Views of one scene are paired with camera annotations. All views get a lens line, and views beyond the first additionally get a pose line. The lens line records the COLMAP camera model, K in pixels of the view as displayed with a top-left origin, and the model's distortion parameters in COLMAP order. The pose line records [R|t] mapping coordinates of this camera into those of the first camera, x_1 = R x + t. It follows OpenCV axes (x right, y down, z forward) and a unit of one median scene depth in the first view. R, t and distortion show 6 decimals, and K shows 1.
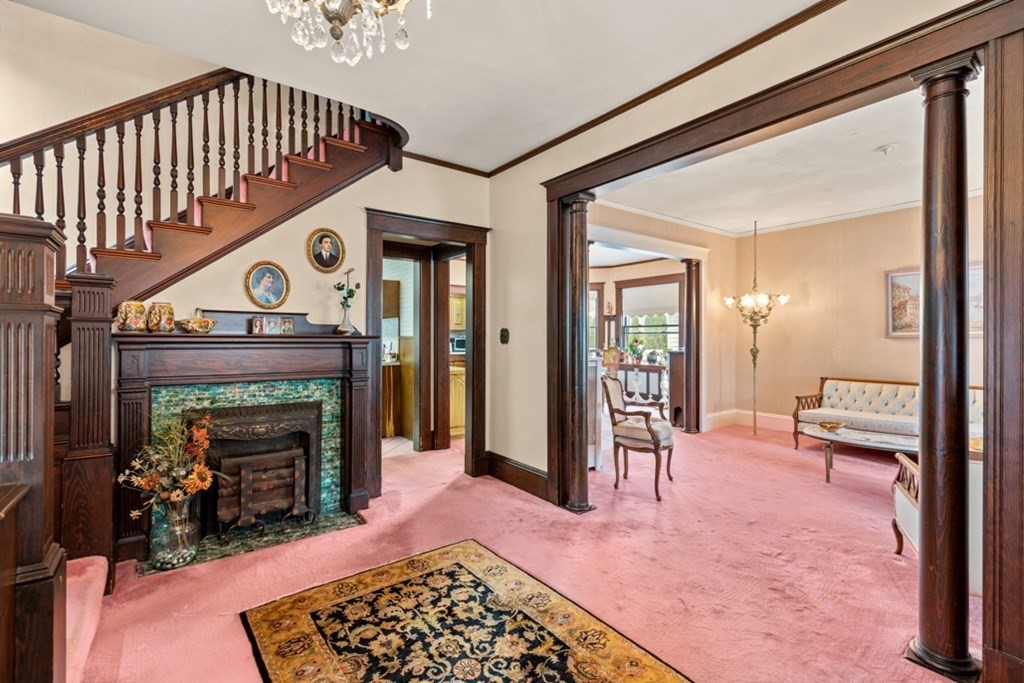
lens RADIAL K [[463.4, 0, 517.4], [0, 463.4, 338.4], [0, 0, 1]] dist [0.004906, 0.000122]
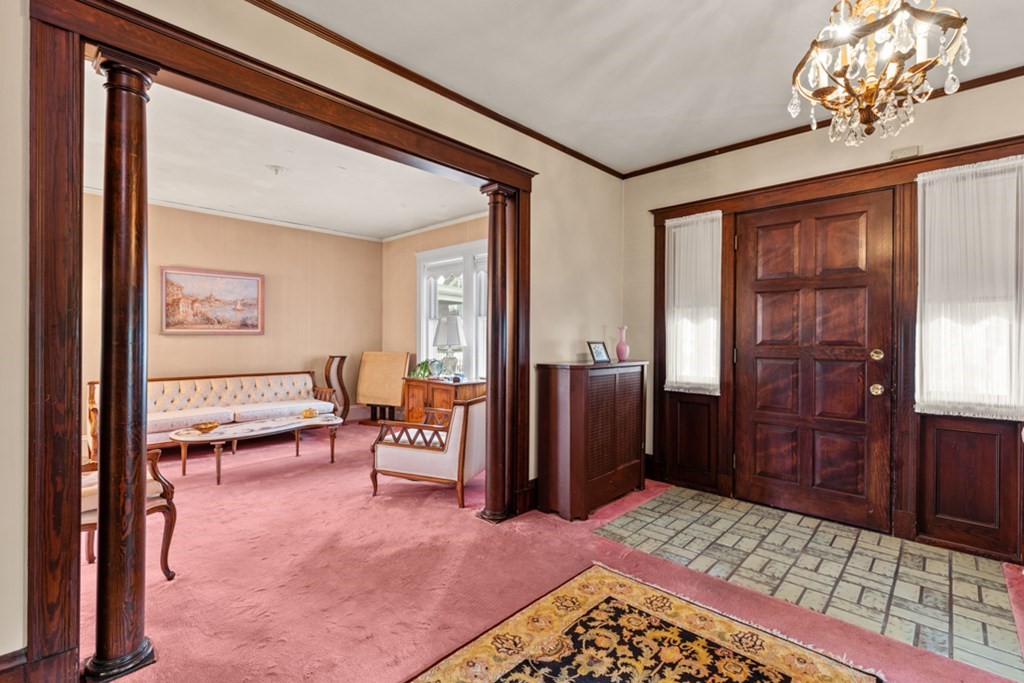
lens RADIAL K [[463.4, 0, 516.1], [0, 463.4, 336.0], [0, 0, 1]] dist [0.004906, 0.000122]
pose [[-0.170252, -0.003889, 0.985393, -0.390054], [-0.003299, 0.999989, 0.003376, -0.004604], [-0.985395, -0.002676, -0.170263, 0.555208]]
